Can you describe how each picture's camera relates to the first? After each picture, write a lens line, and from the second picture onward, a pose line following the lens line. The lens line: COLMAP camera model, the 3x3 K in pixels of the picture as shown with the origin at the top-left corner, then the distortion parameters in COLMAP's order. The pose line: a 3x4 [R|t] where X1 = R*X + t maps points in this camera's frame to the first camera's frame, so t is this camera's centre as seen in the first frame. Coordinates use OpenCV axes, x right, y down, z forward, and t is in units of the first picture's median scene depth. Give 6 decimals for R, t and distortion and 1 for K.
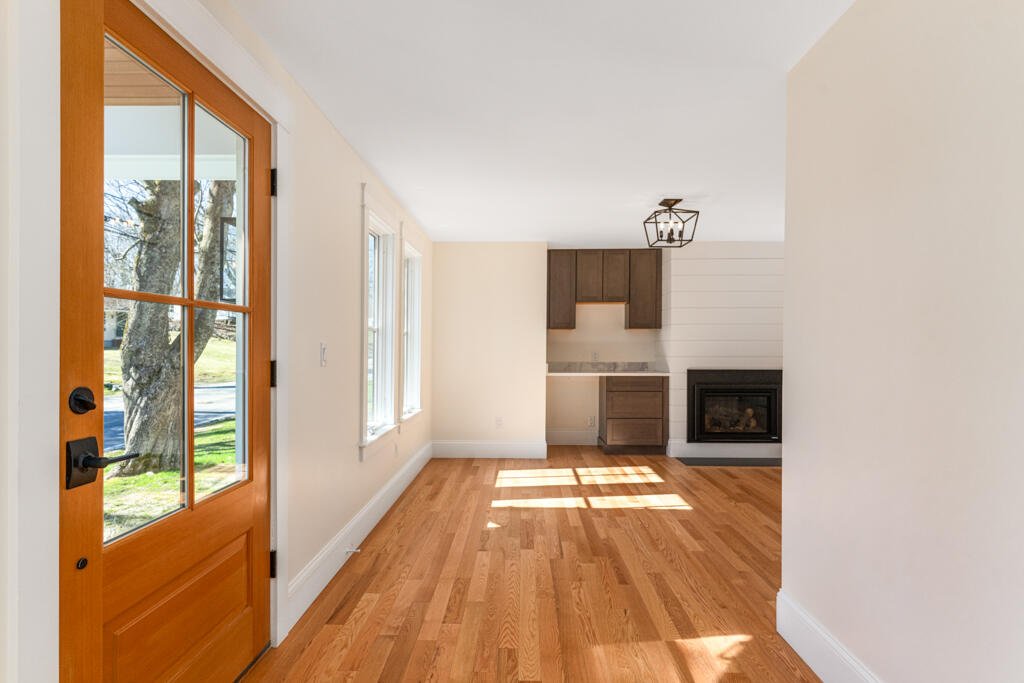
lens RADIAL K [[511.8, 0, 519.3], [0, 511.8, 346.8], [0, 0, 1]] dist [0.003232, 0.004174]
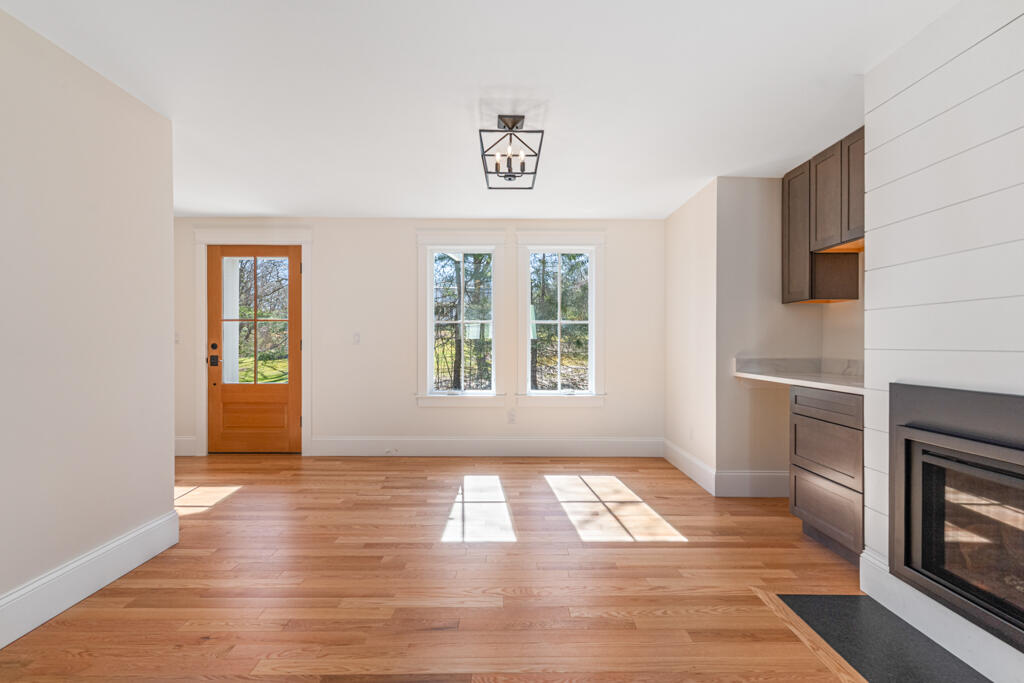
lens RADIAL K [[493.7, 0, 512.4], [0, 493.7, 340.3], [0, 0, 1]] dist [0.007954, 0.001288]
pose [[0.022610, -0.006976, -0.999720, 0.886668], [-0.003429, 0.999969, -0.007055, 0.019362], [0.999738, 0.003587, 0.022586, 0.898383]]
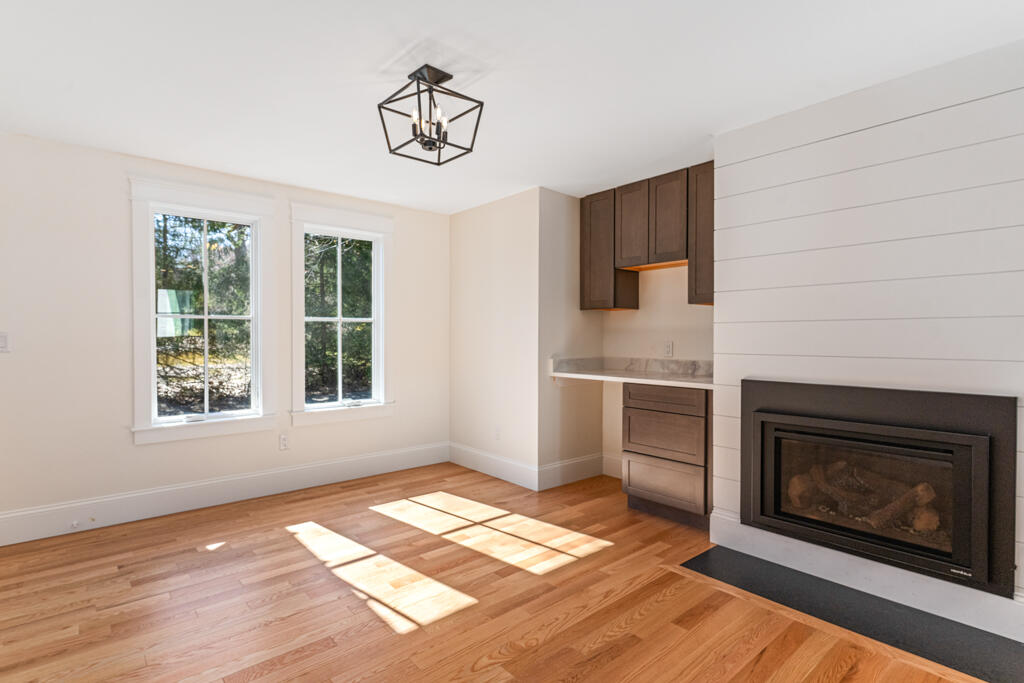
lens RADIAL K [[511.8, 0, 511.9], [0, 511.8, 340.1], [0, 0, 1]] dist [0.003232, 0.004174]
pose [[0.664369, 0.003441, -0.747397, 0.708257], [0.000727, 0.999986, 0.005250, 0.002650], [0.747404, -0.004031, 0.664357, 0.627278]]
